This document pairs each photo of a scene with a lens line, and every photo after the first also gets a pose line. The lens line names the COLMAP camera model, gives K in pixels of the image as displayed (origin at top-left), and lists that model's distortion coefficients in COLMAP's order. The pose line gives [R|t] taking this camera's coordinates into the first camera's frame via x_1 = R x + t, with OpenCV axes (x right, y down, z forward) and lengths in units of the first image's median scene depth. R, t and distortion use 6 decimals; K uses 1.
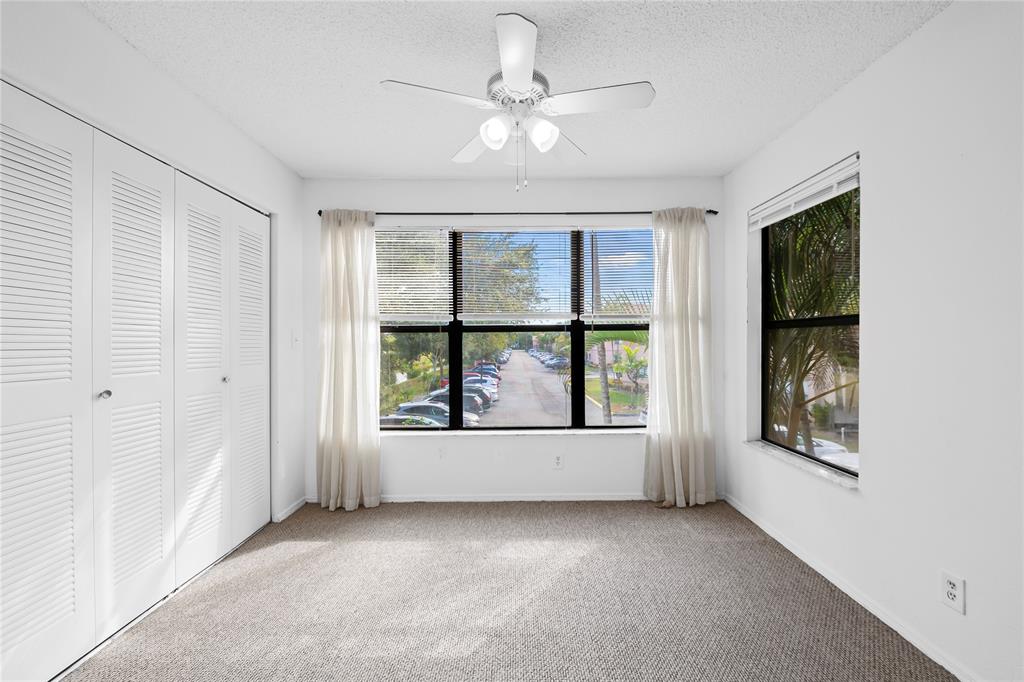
lens RADIAL K [[405.2, 0, 516.5], [0, 405.2, 345.7], [0, 0, 1]] dist [-0.010532, -0.000544]
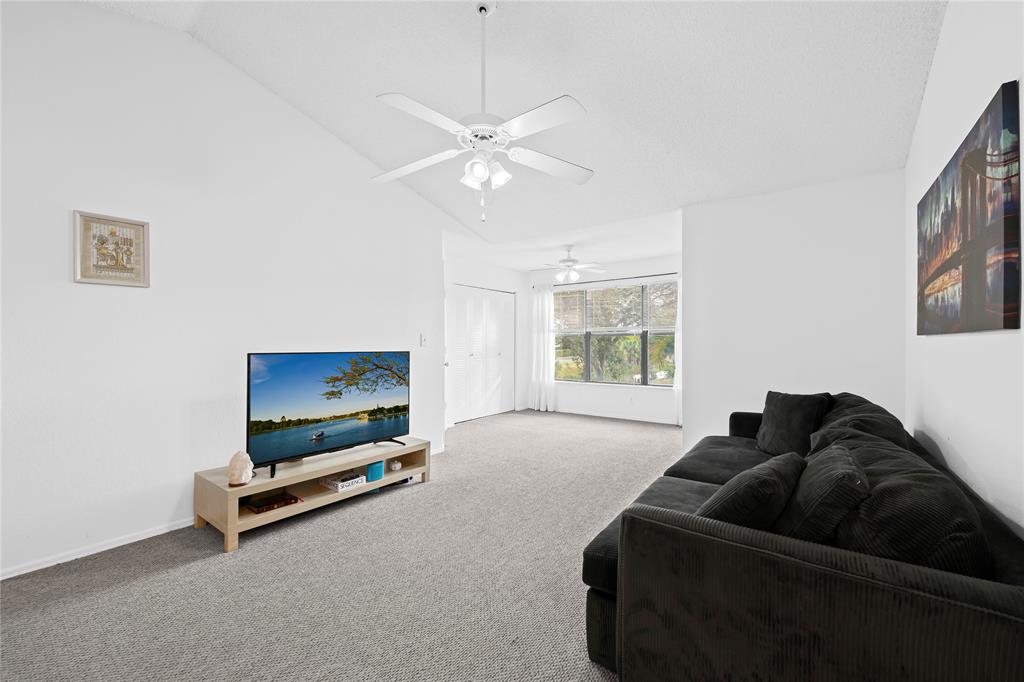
lens RADIAL K [[405.2, 0, 516.4], [0, 405.2, 345.8], [0, 0, 1]] dist [-0.010532, -0.000544]
pose [[0.806302, 0.008116, -0.591448, 0.872057], [-0.005112, 0.999964, 0.006753, 0.002785], [0.591482, -0.002422, 0.806315, -1.015844]]
